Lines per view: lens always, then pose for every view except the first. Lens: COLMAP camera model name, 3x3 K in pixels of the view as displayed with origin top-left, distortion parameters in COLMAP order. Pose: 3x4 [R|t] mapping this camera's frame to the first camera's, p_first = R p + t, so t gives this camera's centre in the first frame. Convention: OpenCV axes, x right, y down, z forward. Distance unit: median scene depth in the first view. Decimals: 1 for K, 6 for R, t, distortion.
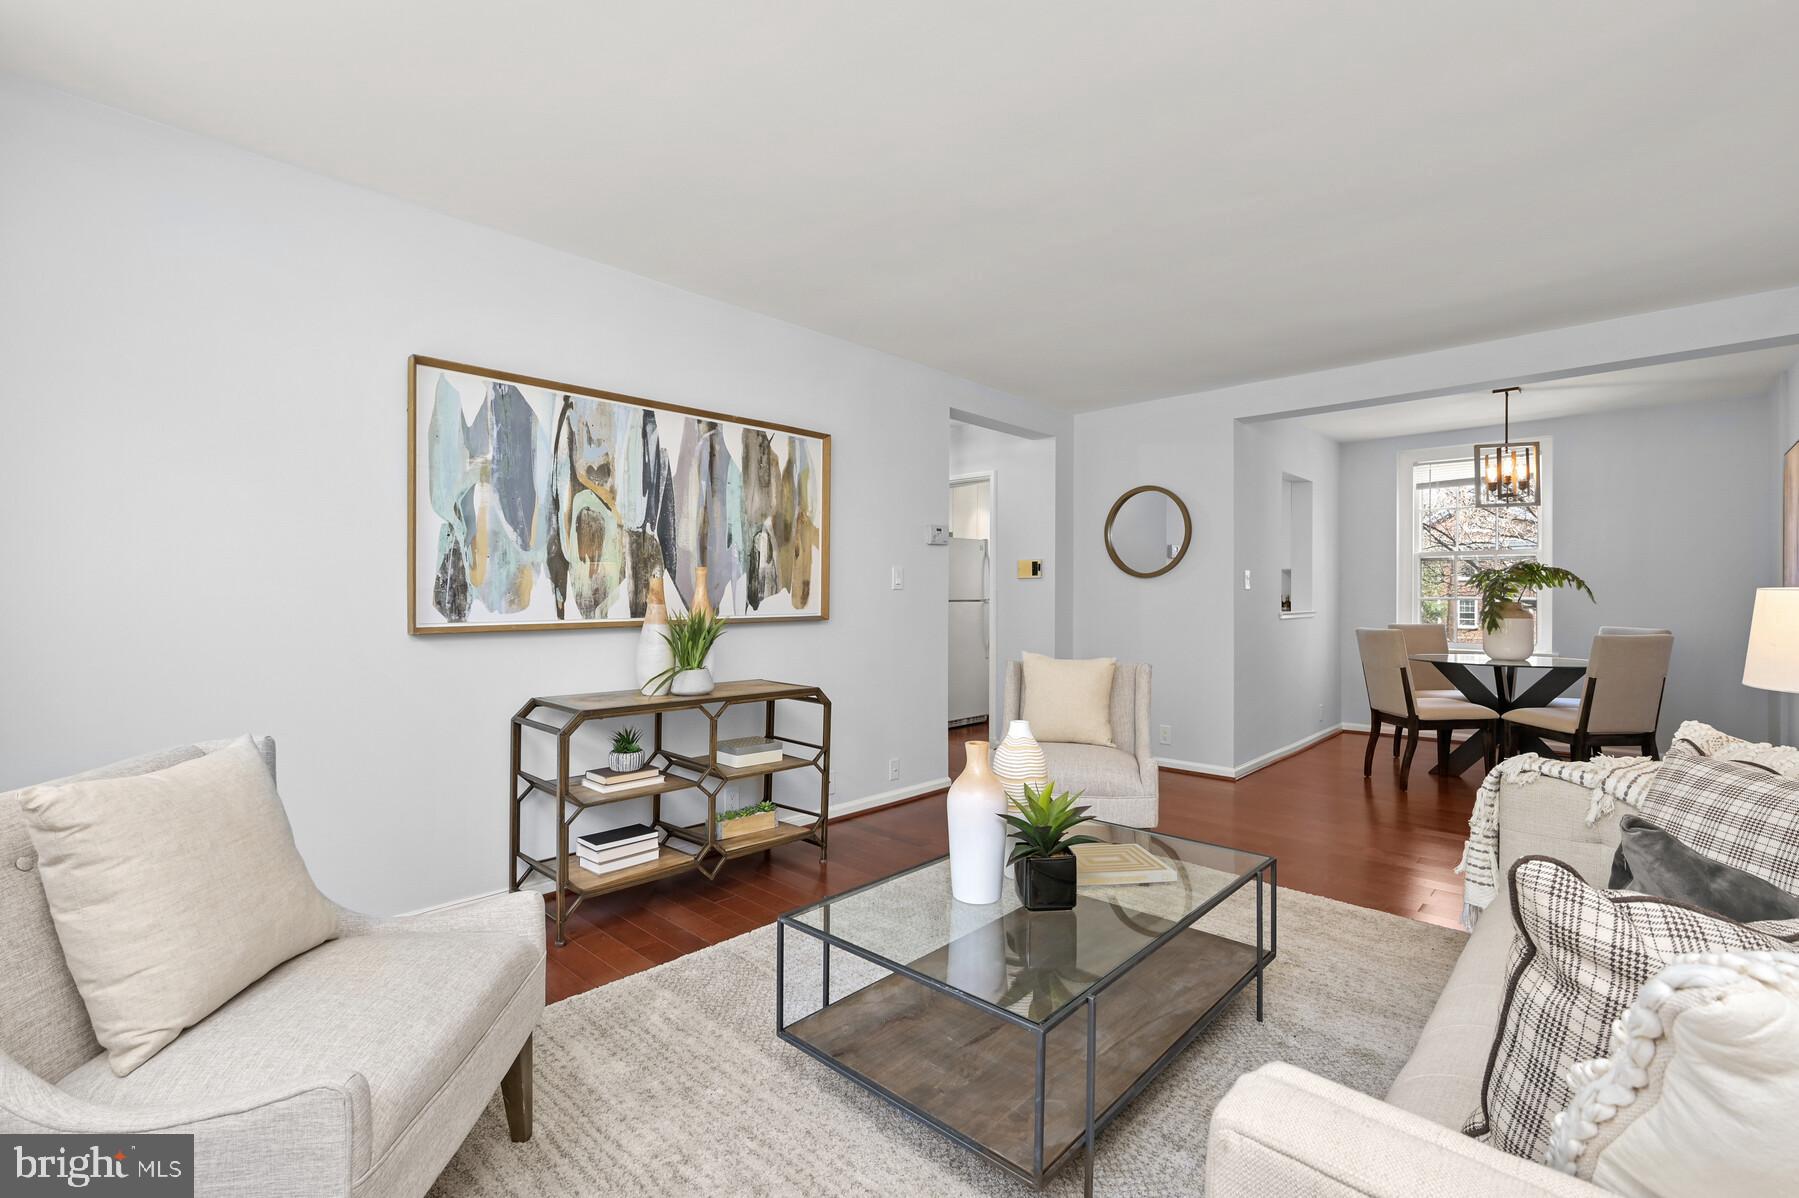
lens RADIAL K [[804.9, 0, 913.9], [0, 804.9, 599.6], [0, 0, 1]] dist [-0.000410, 0.000057]
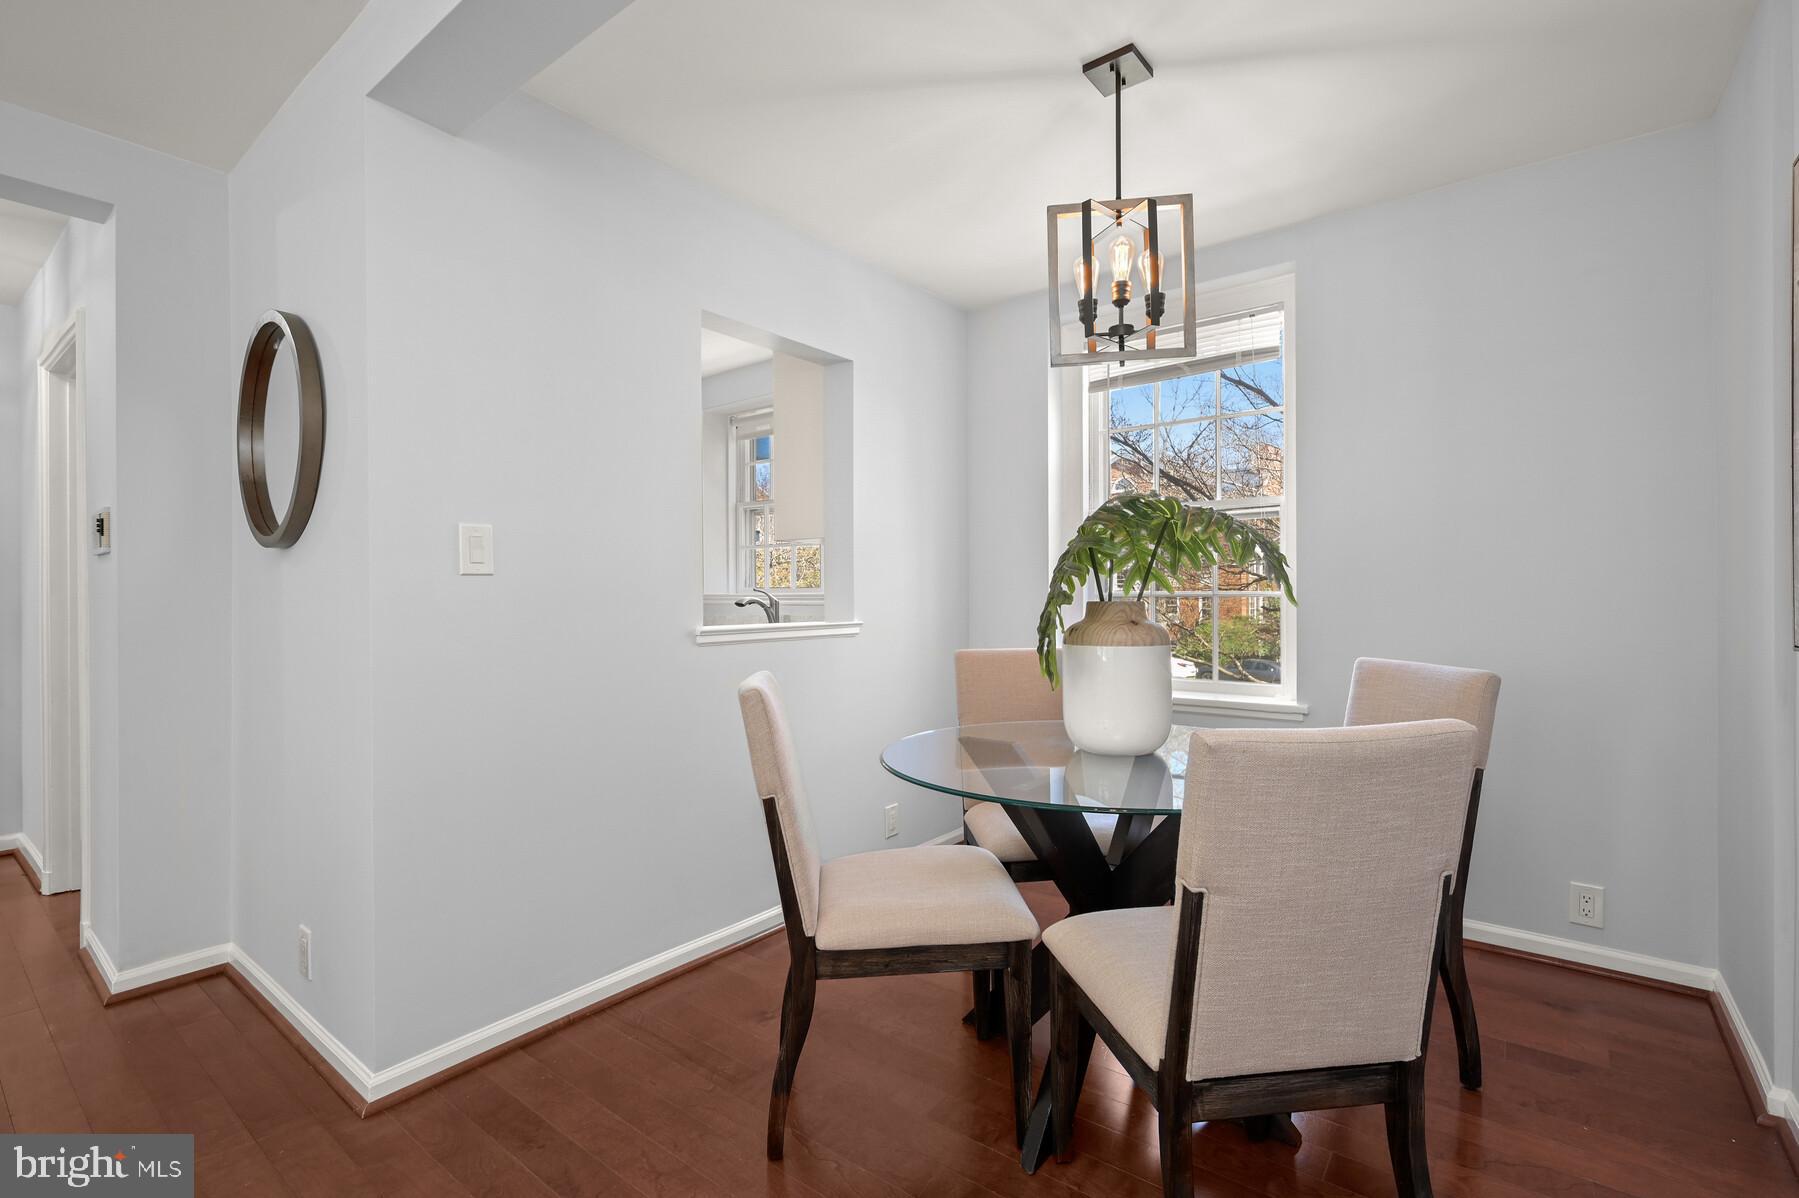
lens RADIAL K [[804.9, 0, 913.9], [0, 804.9, 599.6], [0, 0, 1]] dist [-0.000410, 0.000057]
pose [[0.996786, -0.003131, 0.080048, 0.606916], [0.002940, 0.999993, 0.002512, 0.000184], [-0.080056, -0.002269, 0.996788, 0.616794]]
